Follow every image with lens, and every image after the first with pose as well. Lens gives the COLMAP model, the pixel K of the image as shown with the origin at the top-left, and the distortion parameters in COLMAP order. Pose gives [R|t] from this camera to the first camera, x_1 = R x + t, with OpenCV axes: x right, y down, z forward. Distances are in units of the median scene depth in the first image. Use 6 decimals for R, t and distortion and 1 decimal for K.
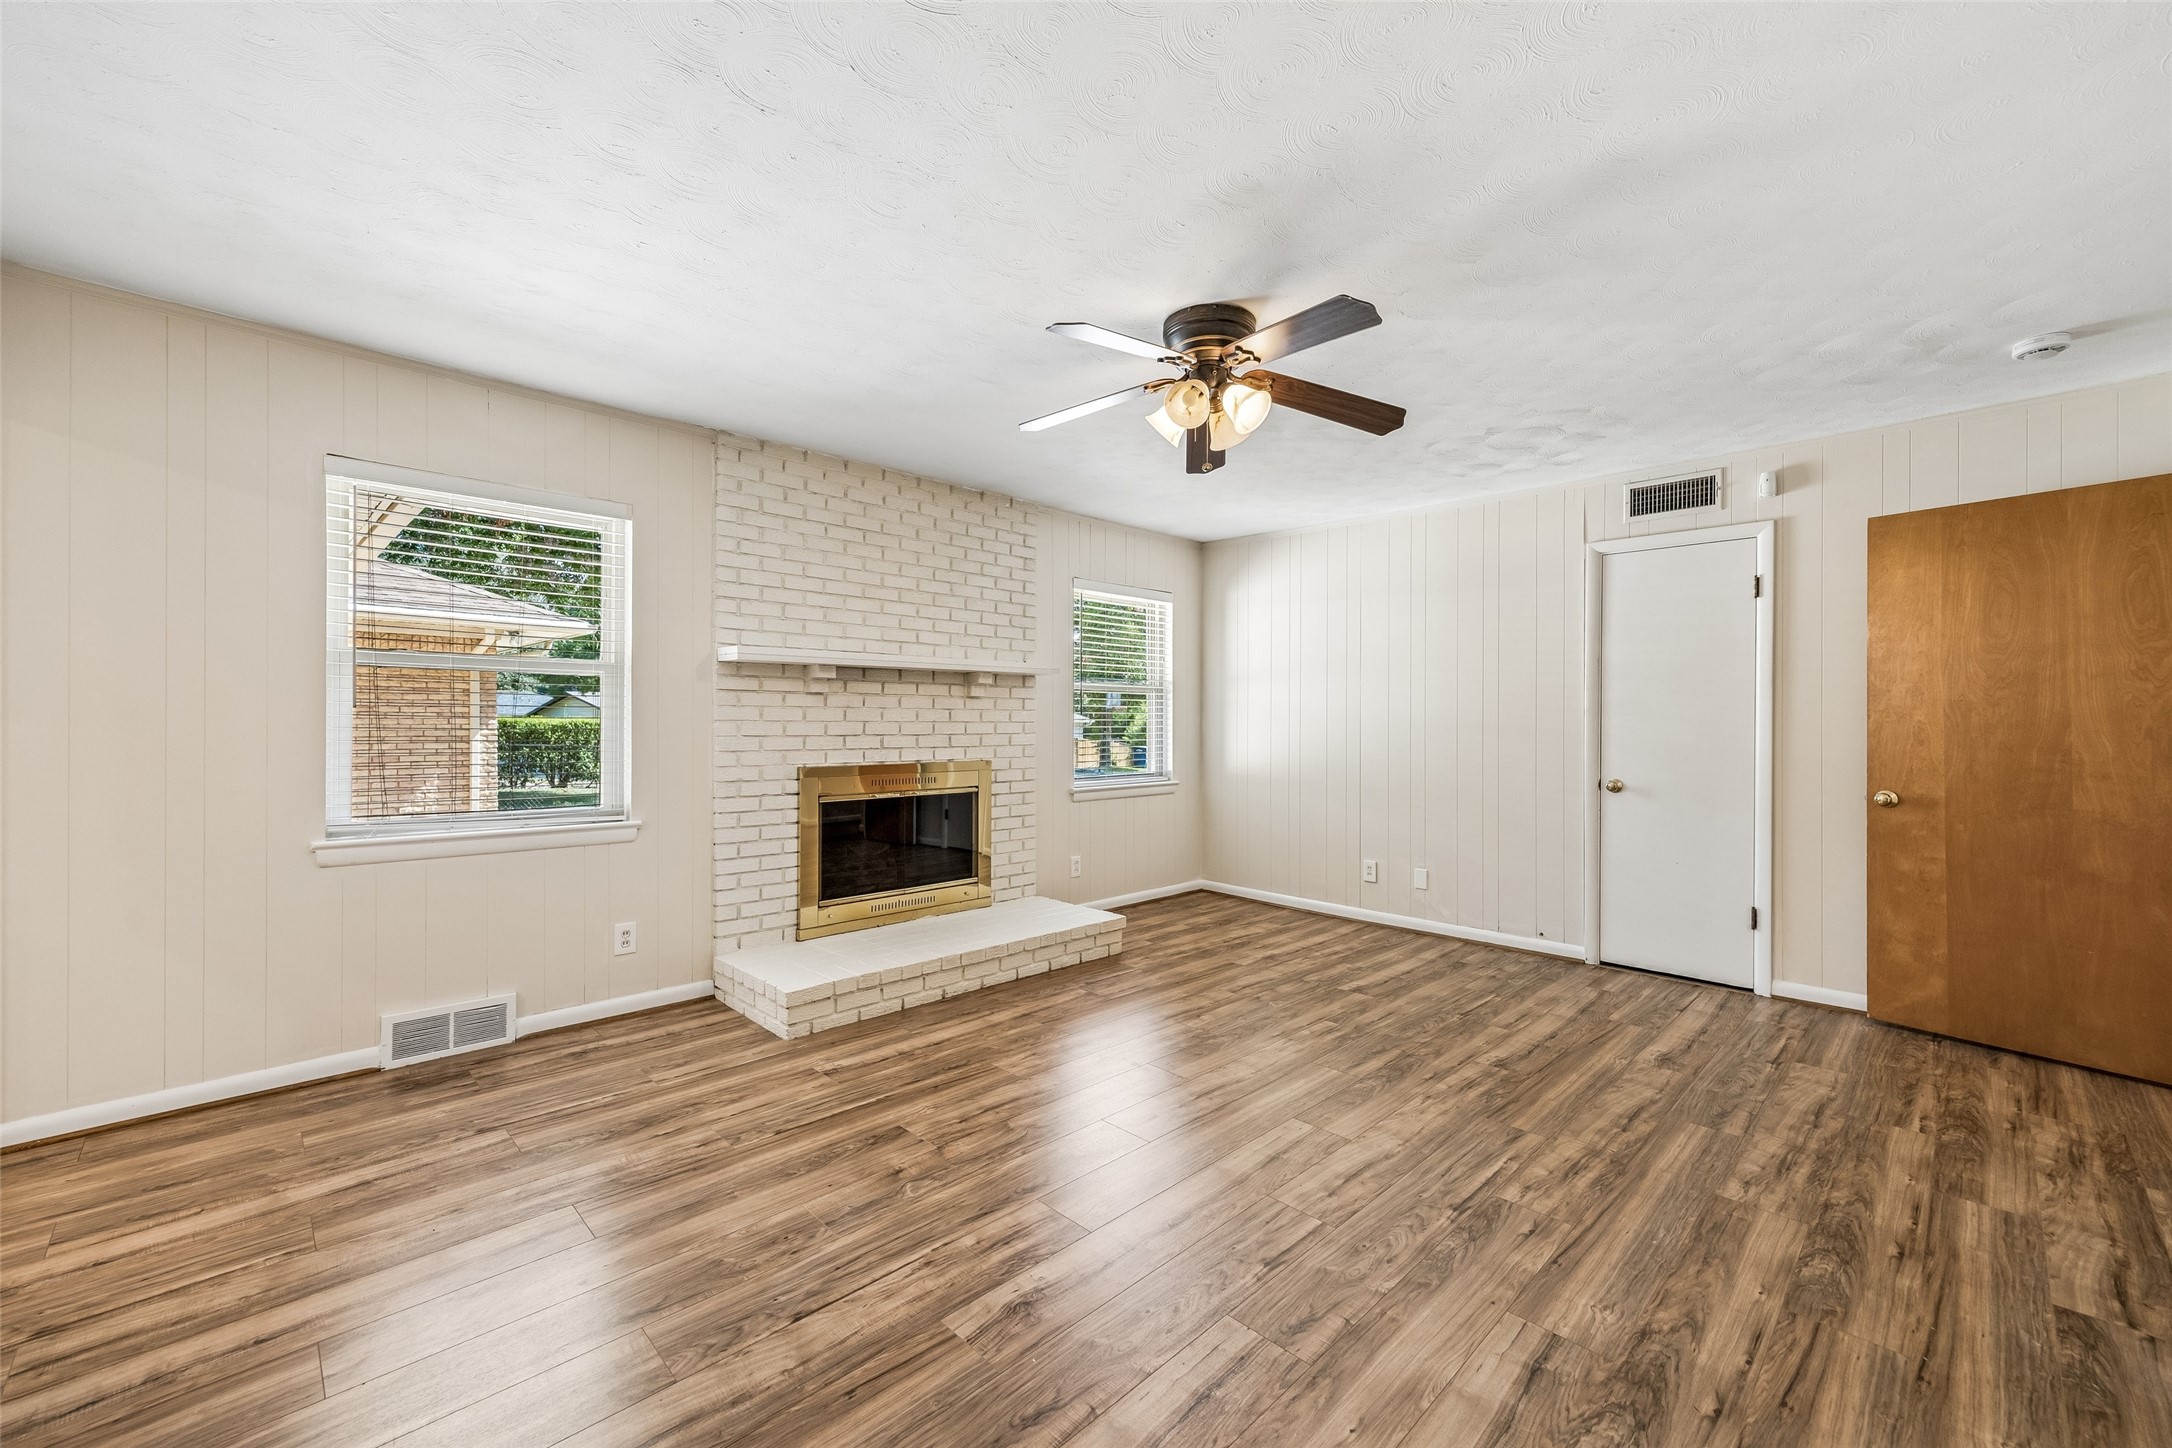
lens RADIAL K [[867.4, 0, 1086.0], [0, 867.4, 724.0], [0, 0, 1]] dist [0.001520, 0.000449]
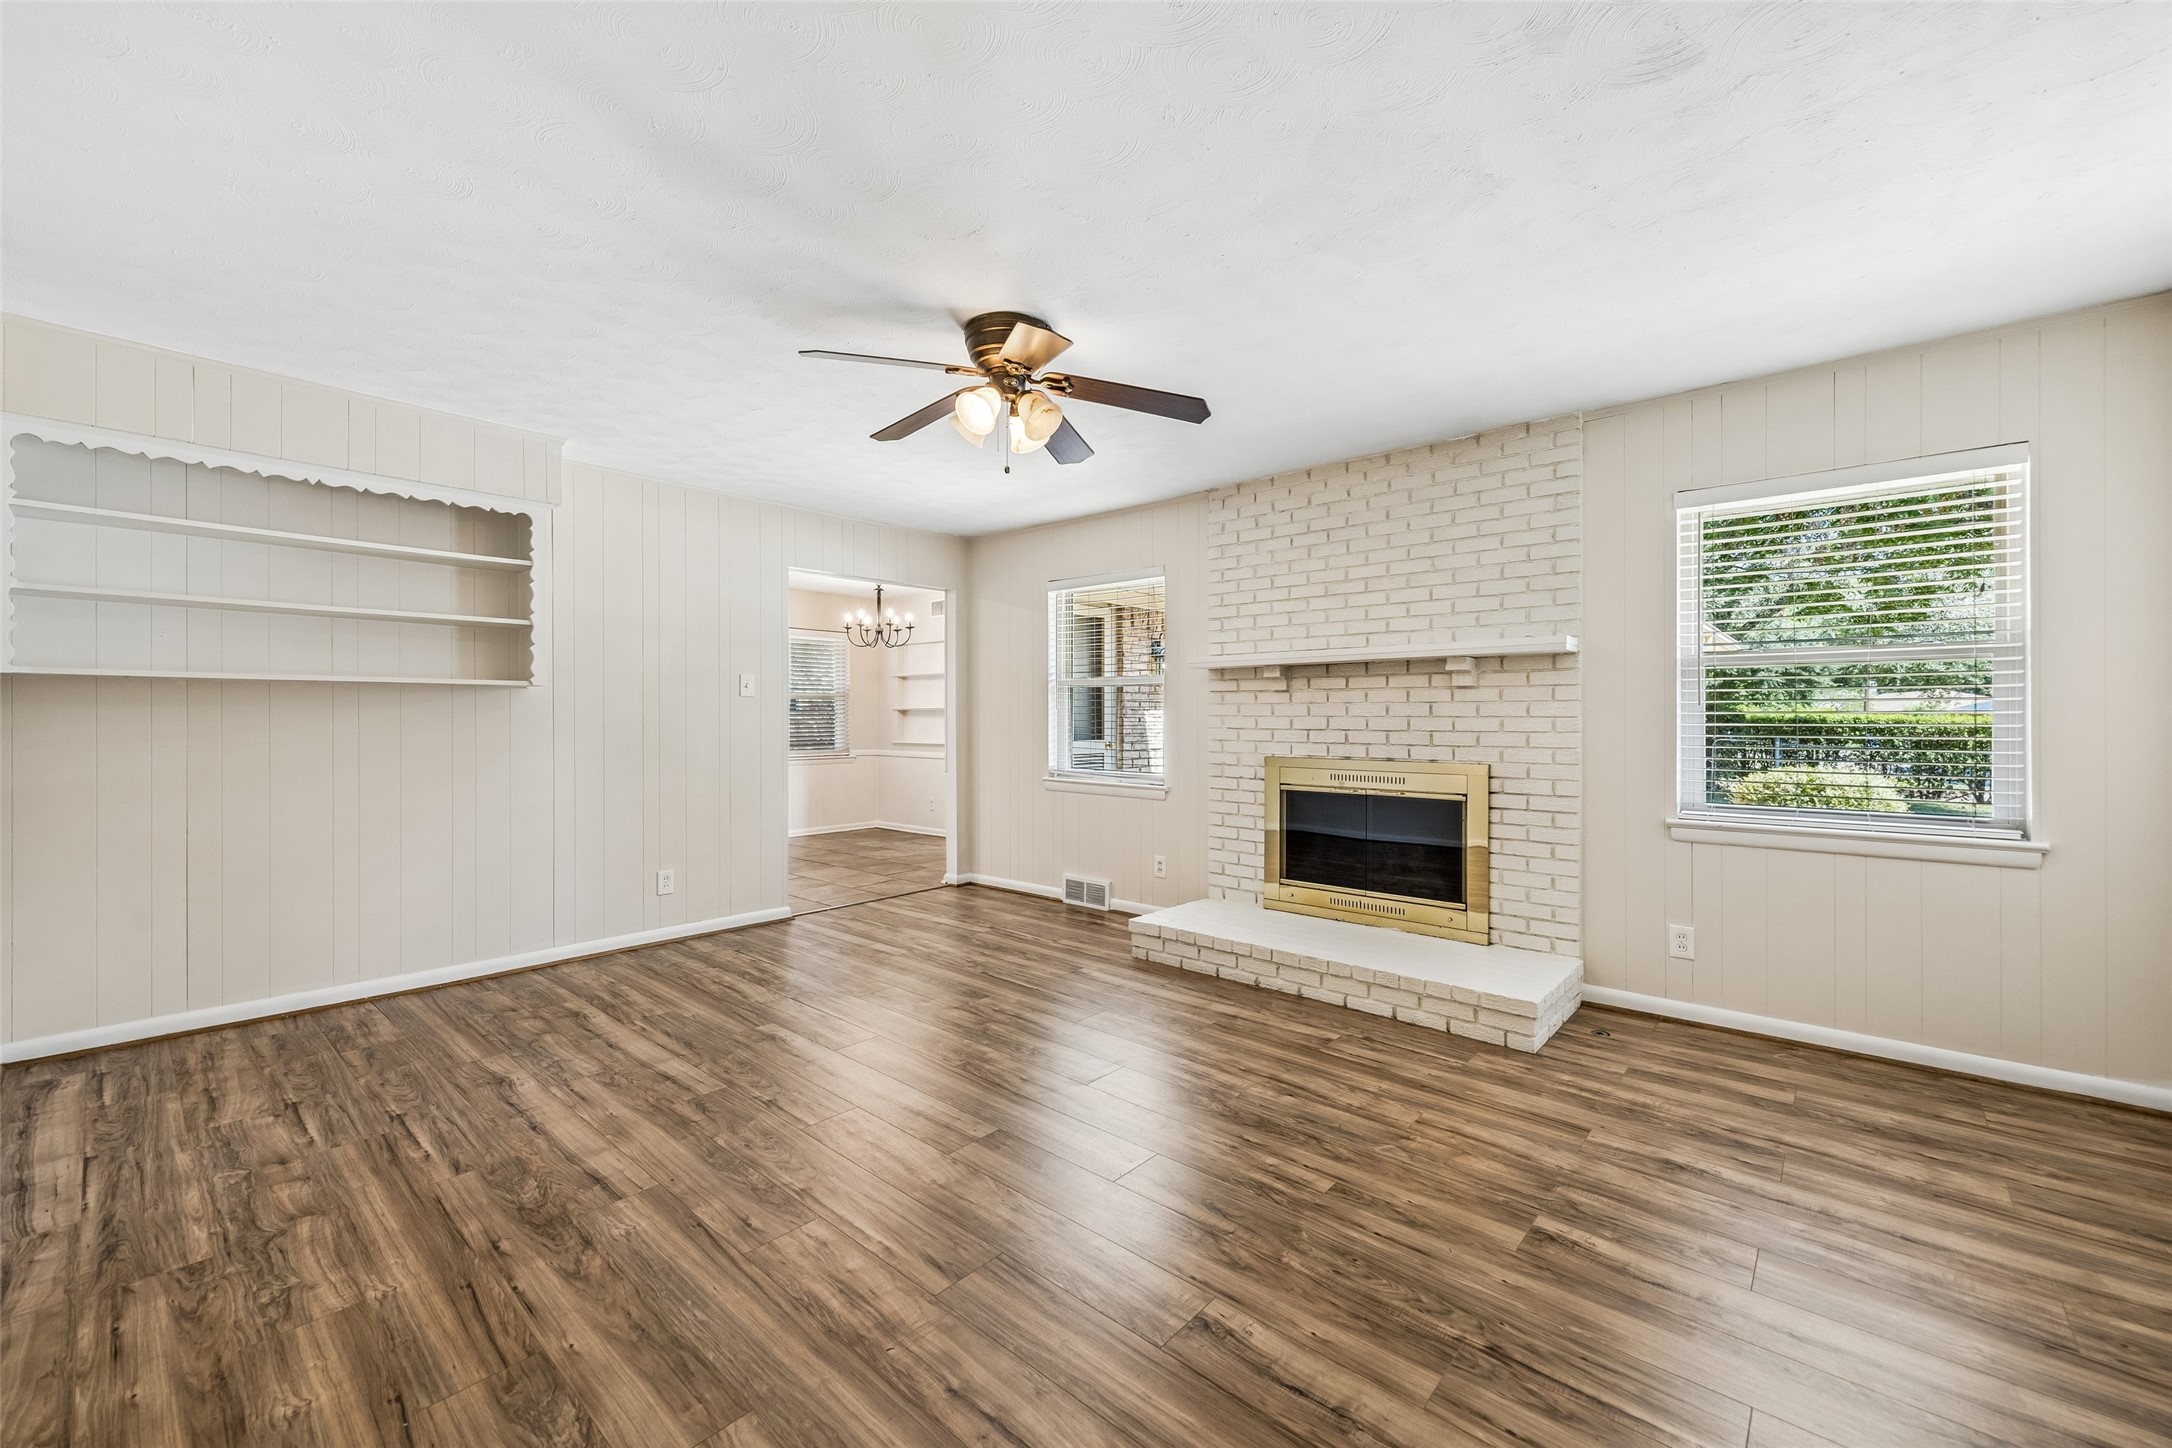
lens RADIAL K [[870.4, 0, 1084.1], [0, 870.4, 717.0], [0, 0, 1]] dist [0.007901, -0.000334]
pose [[0.071686, -0.001683, -0.997426, 0.978861], [-0.004796, 0.999986, -0.002032, 0.002018], [0.997416, 0.004929, 0.071677, 0.831697]]
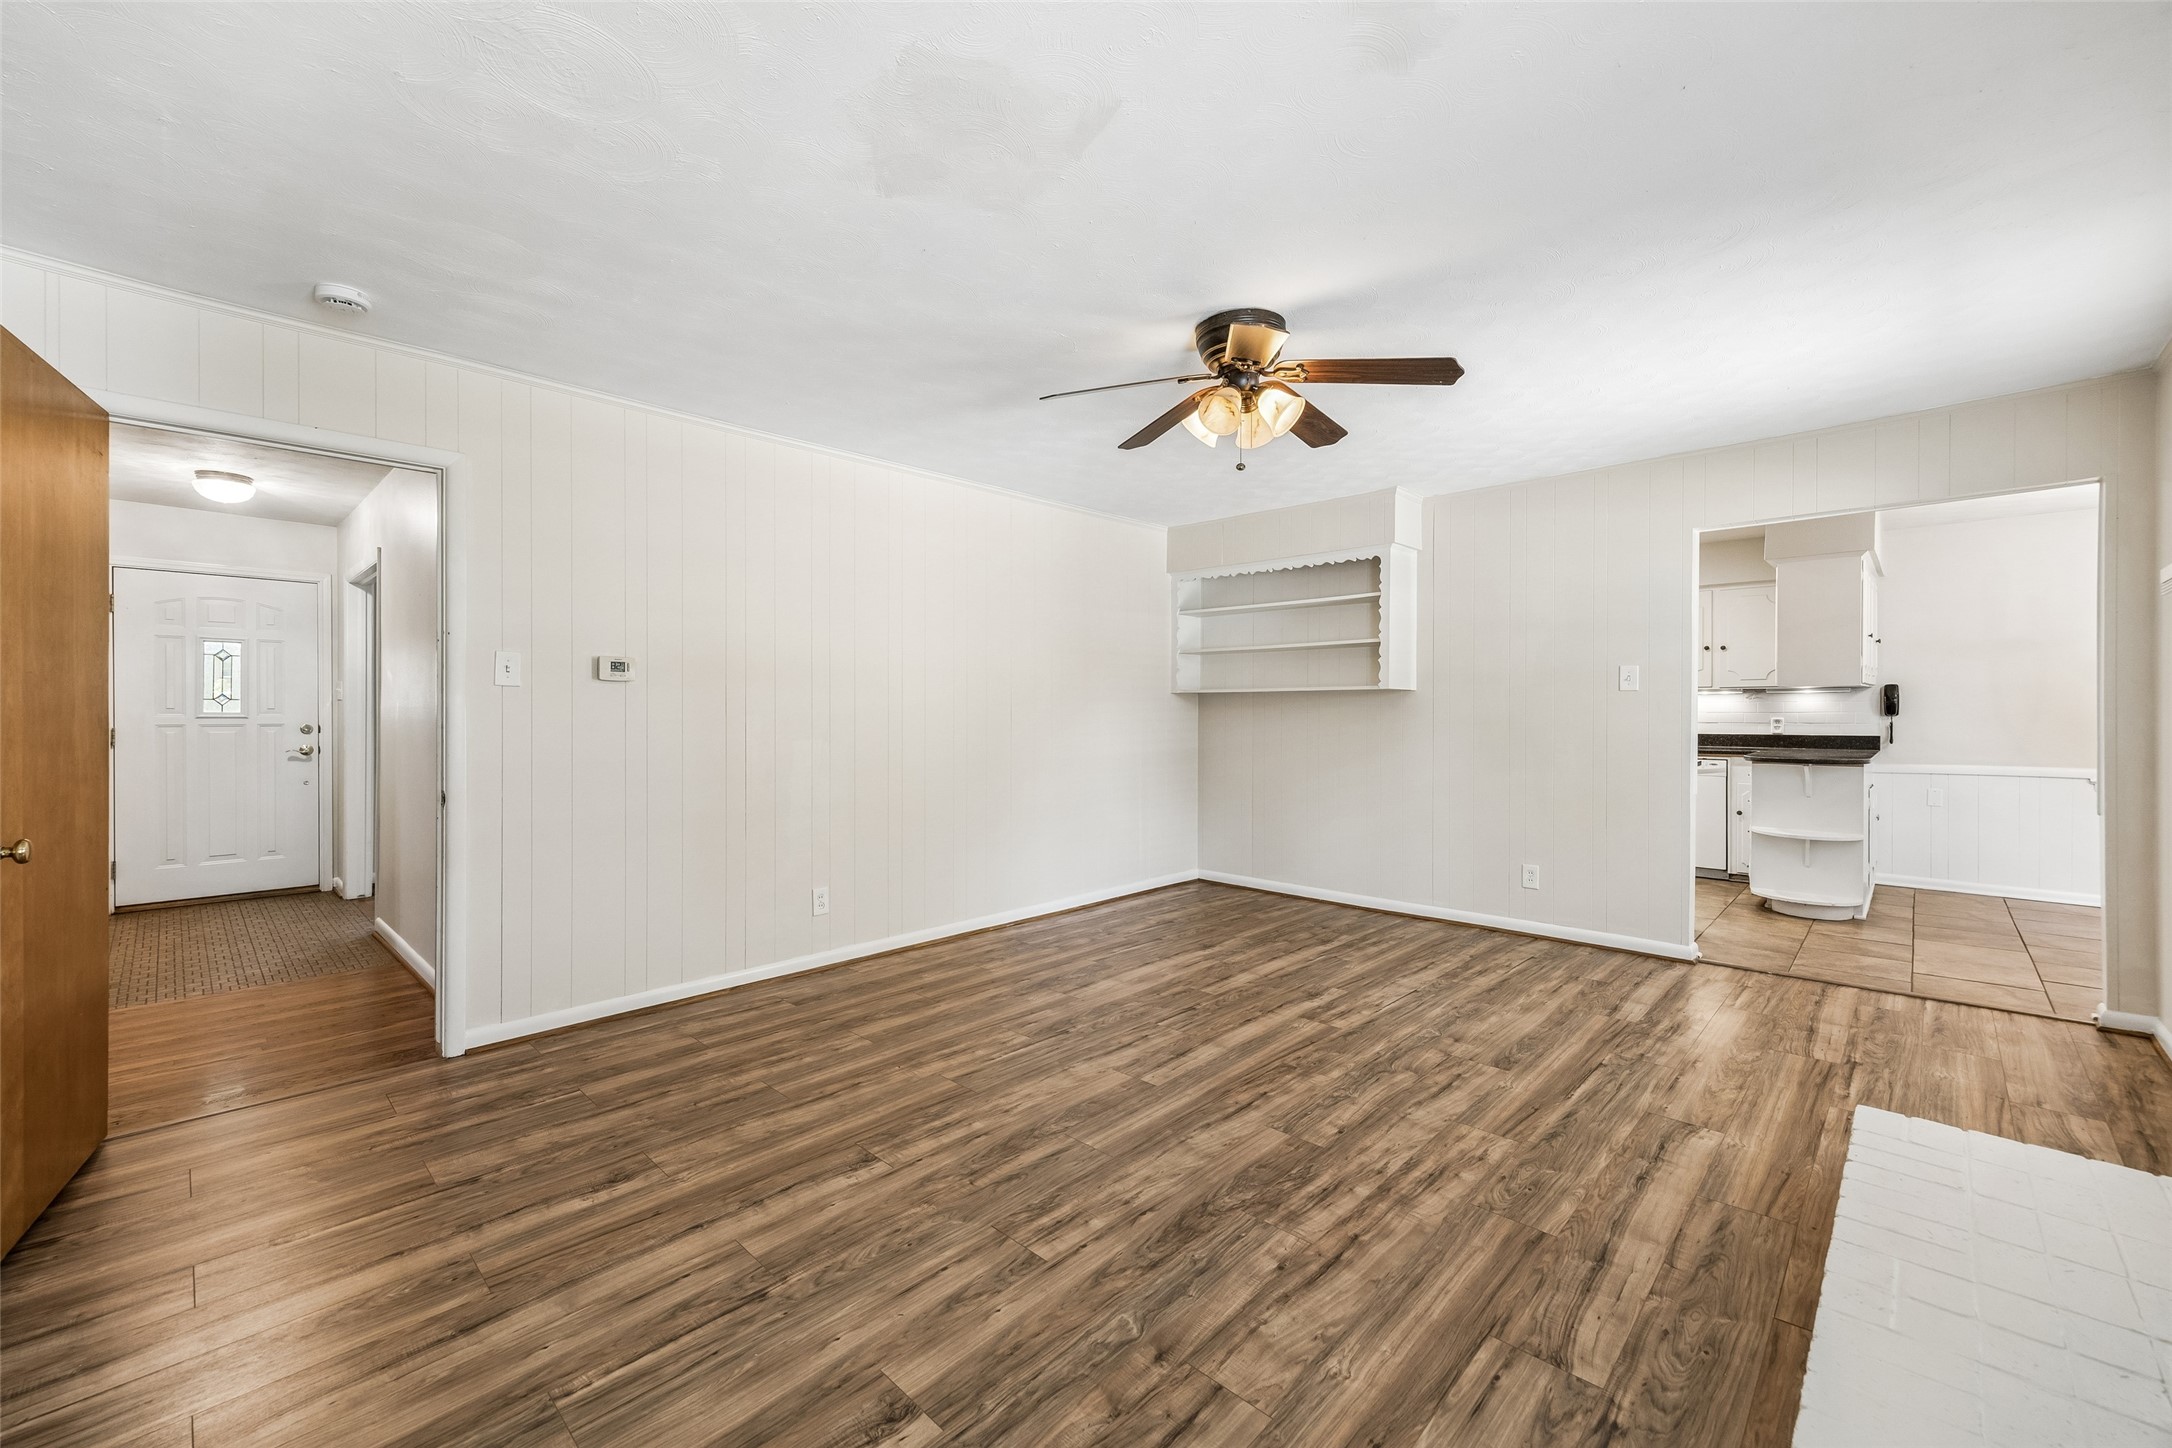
lens RADIAL K [[870.4, 0, 1084.1], [0, 870.4, 717.0], [0, 0, 1]] dist [0.007901, -0.000334]
pose [[-0.999629, -0.002343, -0.027128, 0.290790], [-0.002628, 0.999942, 0.010465, -0.005035], [0.027102, 0.010533, -0.999577, 1.672264]]
